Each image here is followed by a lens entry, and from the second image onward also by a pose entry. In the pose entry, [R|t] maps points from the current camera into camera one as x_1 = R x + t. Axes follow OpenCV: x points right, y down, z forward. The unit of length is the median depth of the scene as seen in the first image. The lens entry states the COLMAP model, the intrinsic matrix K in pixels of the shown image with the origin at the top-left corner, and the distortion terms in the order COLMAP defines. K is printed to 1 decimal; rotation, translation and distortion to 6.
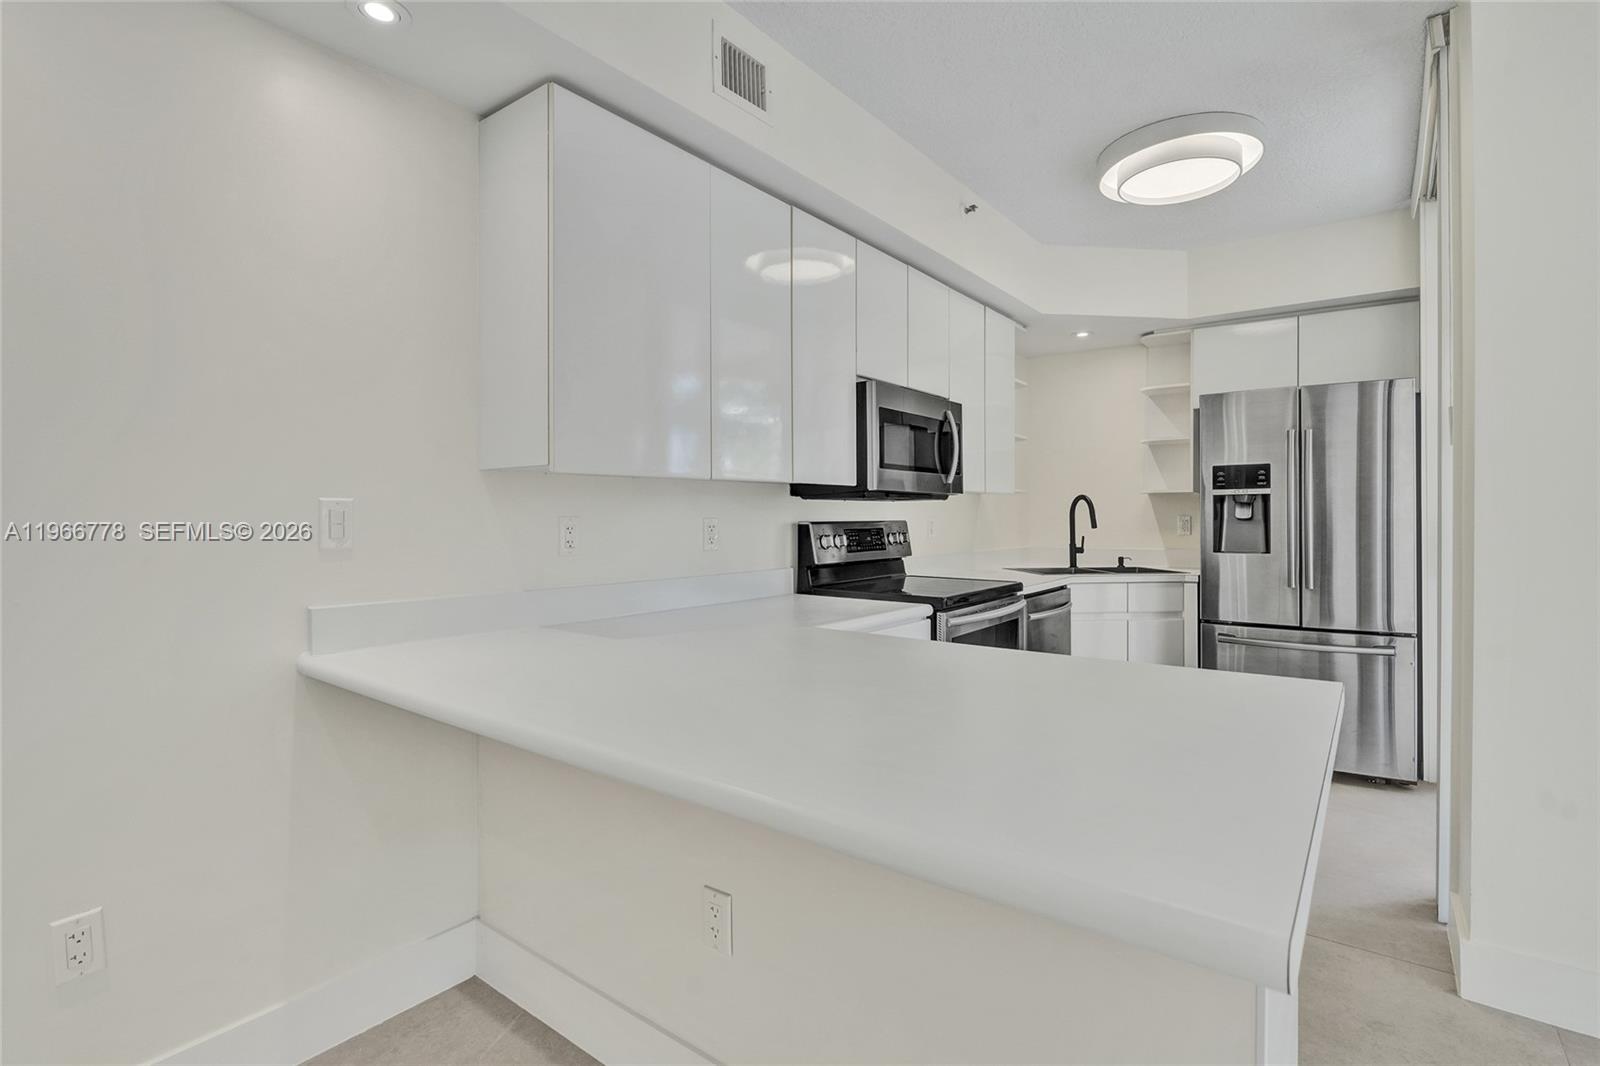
lens RADIAL K [[763.1, 0, 805.9], [0, 763.1, 520.1], [0, 0, 1]] dist [-0.008551, 0.000040]
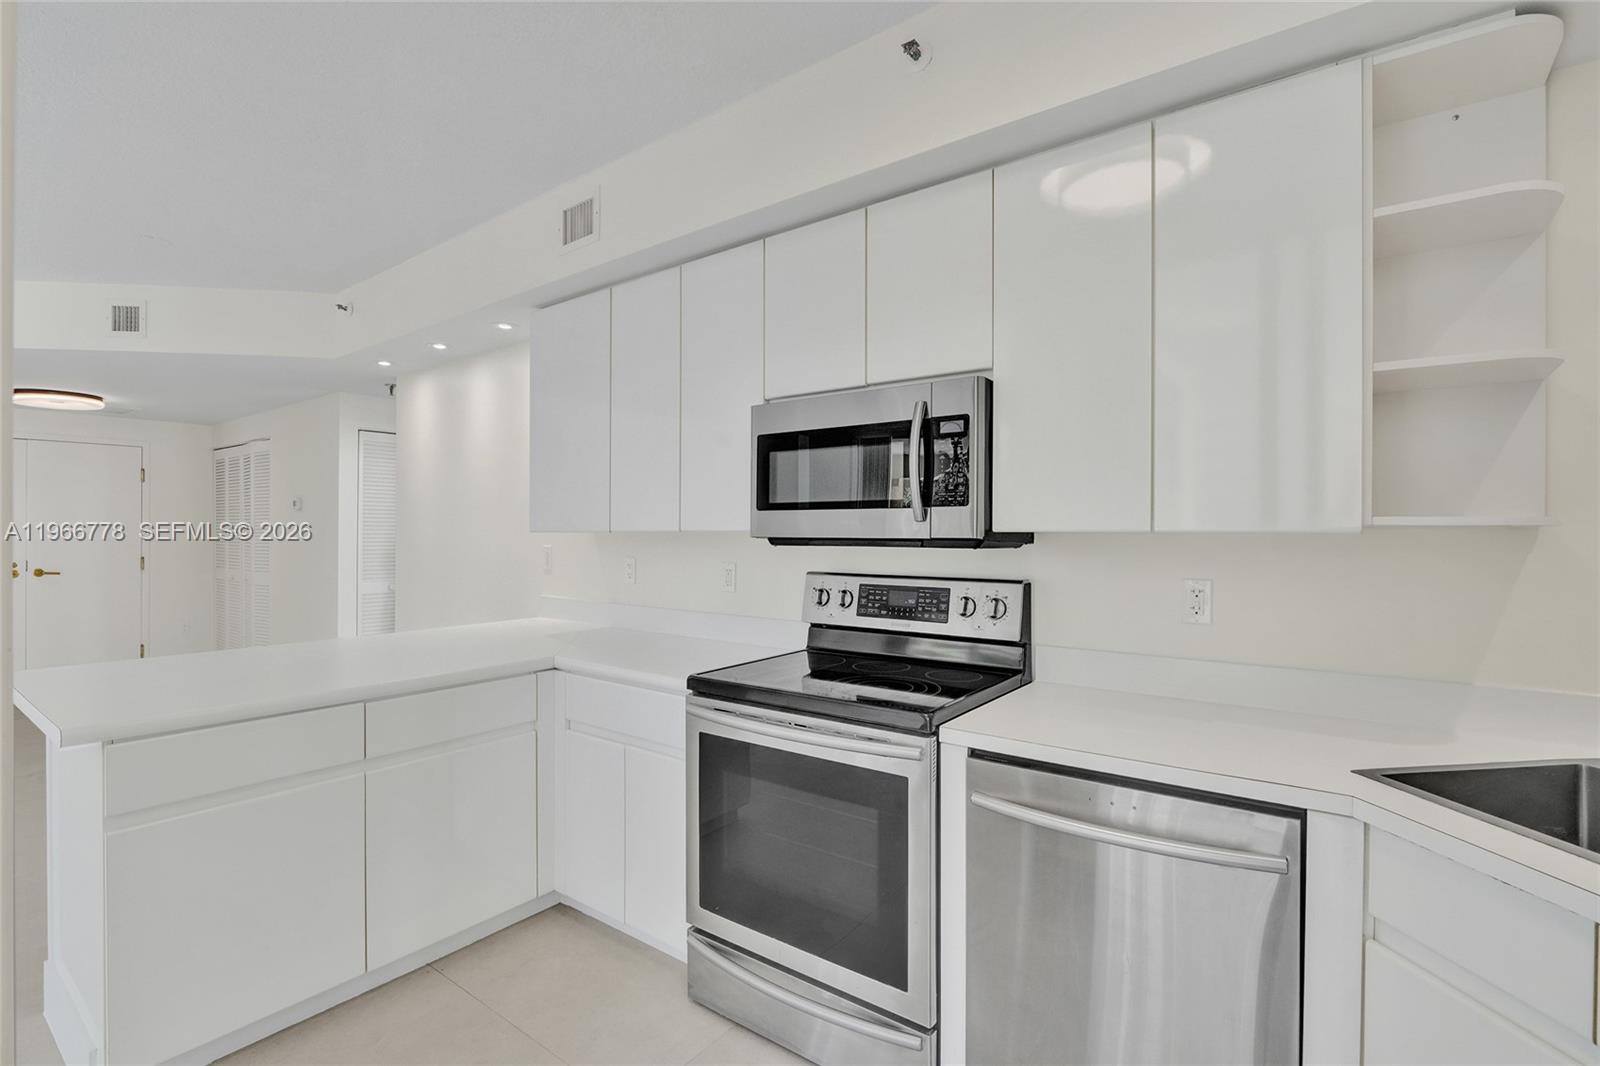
lens RADIAL K [[763.9, 0, 800.0], [0, 763.9, 533.0], [0, 0, 1]] dist [-0.033729, 0.001030]
pose [[-0.001963, -0.005423, -0.999983, 0.740558], [-0.012640, 0.999906, -0.005398, -0.030846], [0.999918, 0.012629, -0.002032, 0.850154]]
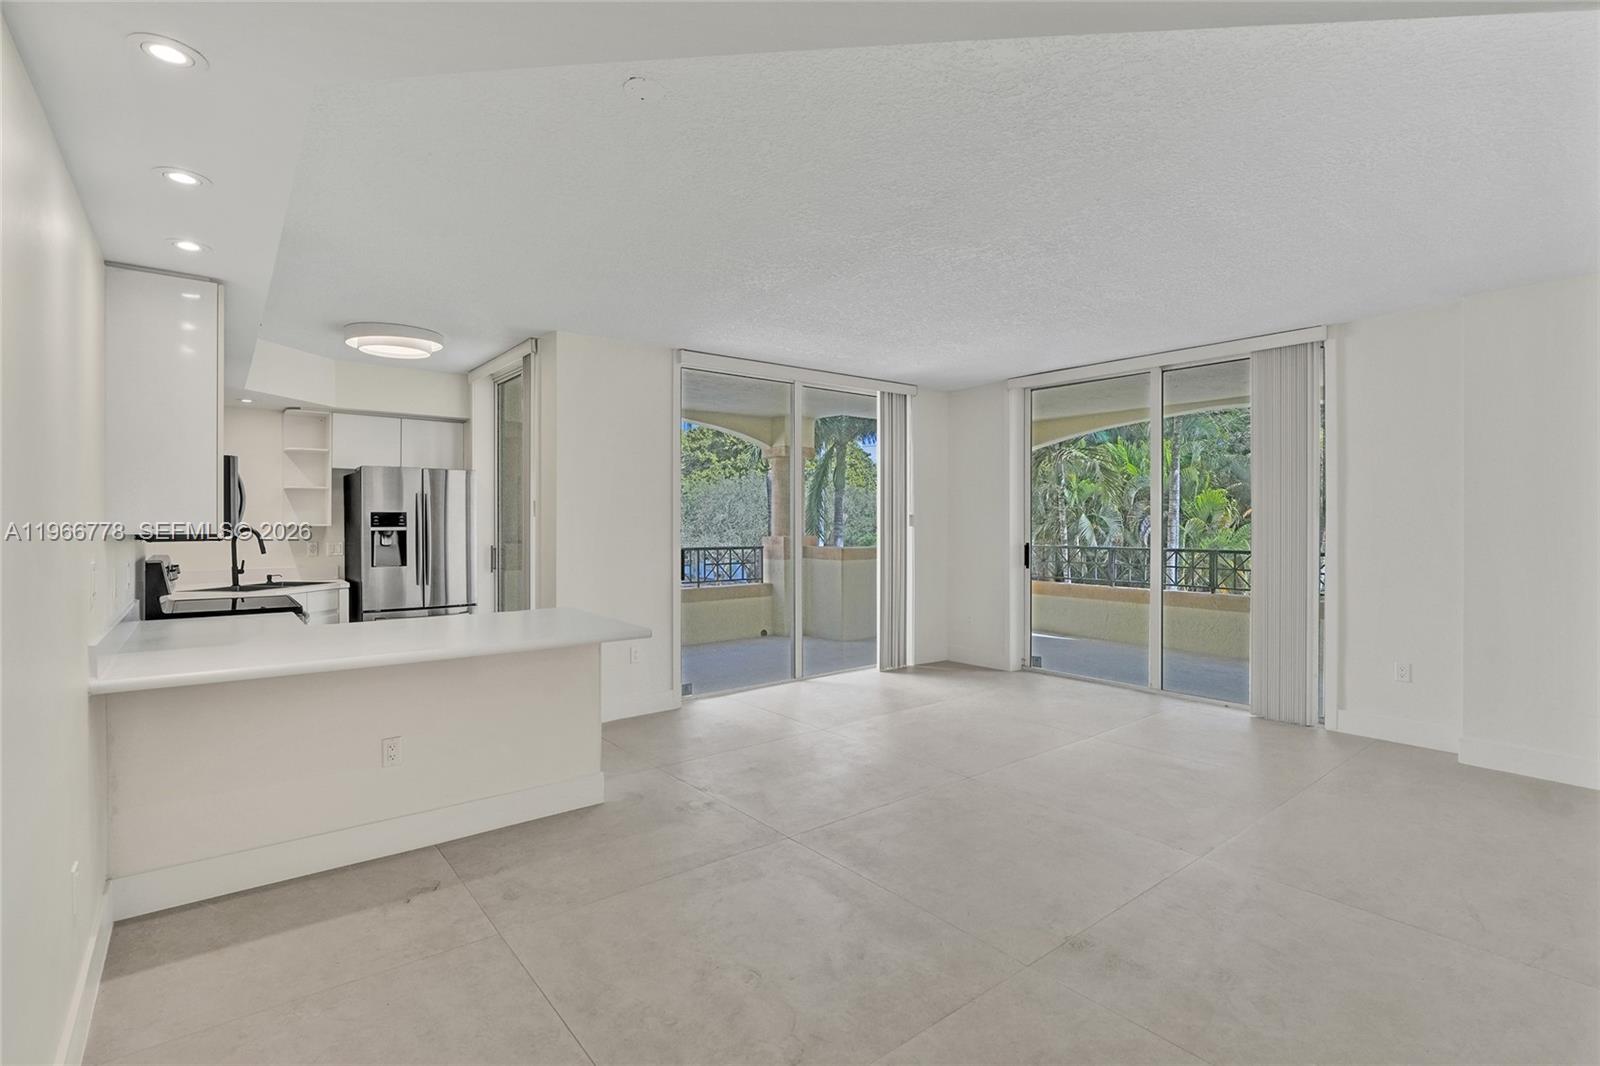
lens RADIAL K [[763.1, 0, 805.9], [0, 763.1, 520.1], [0, 0, 1]] dist [-0.008551, 0.000040]
pose [[0.251753, 0.003137, 0.967786, -0.785667], [0.004132, 0.999982, -0.004316, -0.045794], [-0.967783, 0.005086, 0.251736, -0.272741]]
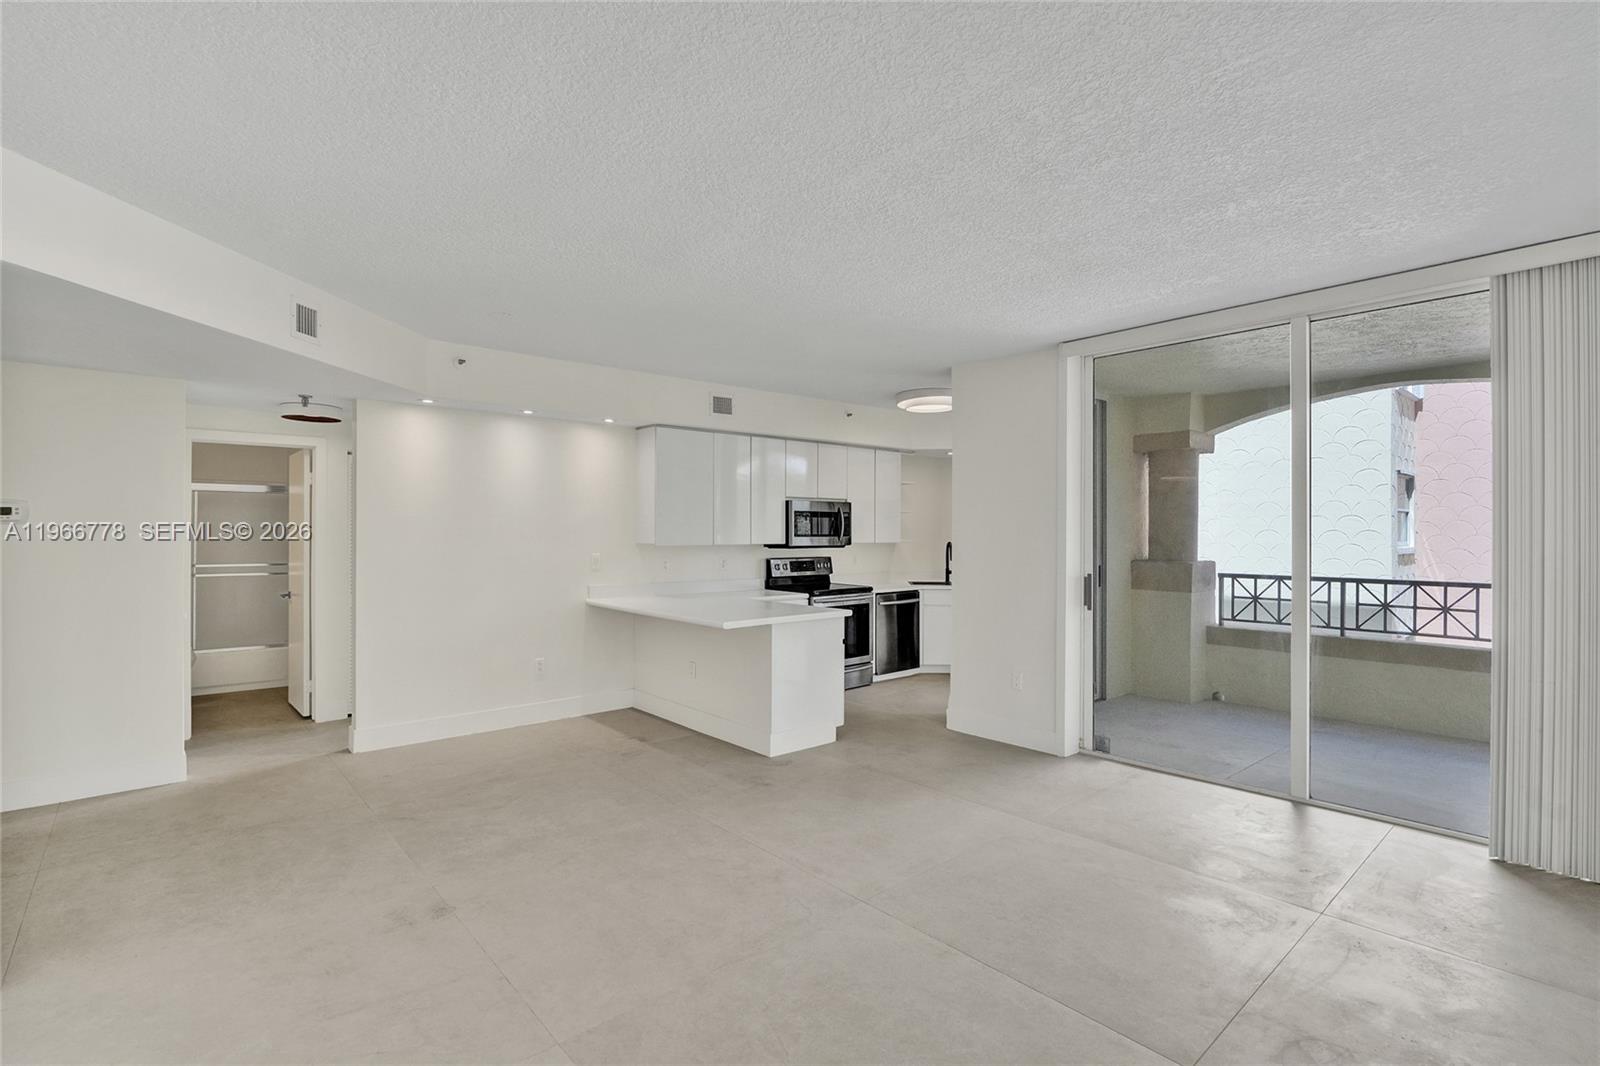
lens RADIAL K [[741.3, 0, 797.2], [0, 741.3, 524.4], [0, 0, 1]] dist [-0.020950, -0.000367]
pose [[0.976862, -0.000785, -0.213867, 0.484310], [-0.002327, 0.999895, -0.014298, -0.058791], [0.213856, 0.014465, 0.976758, -1.019378]]
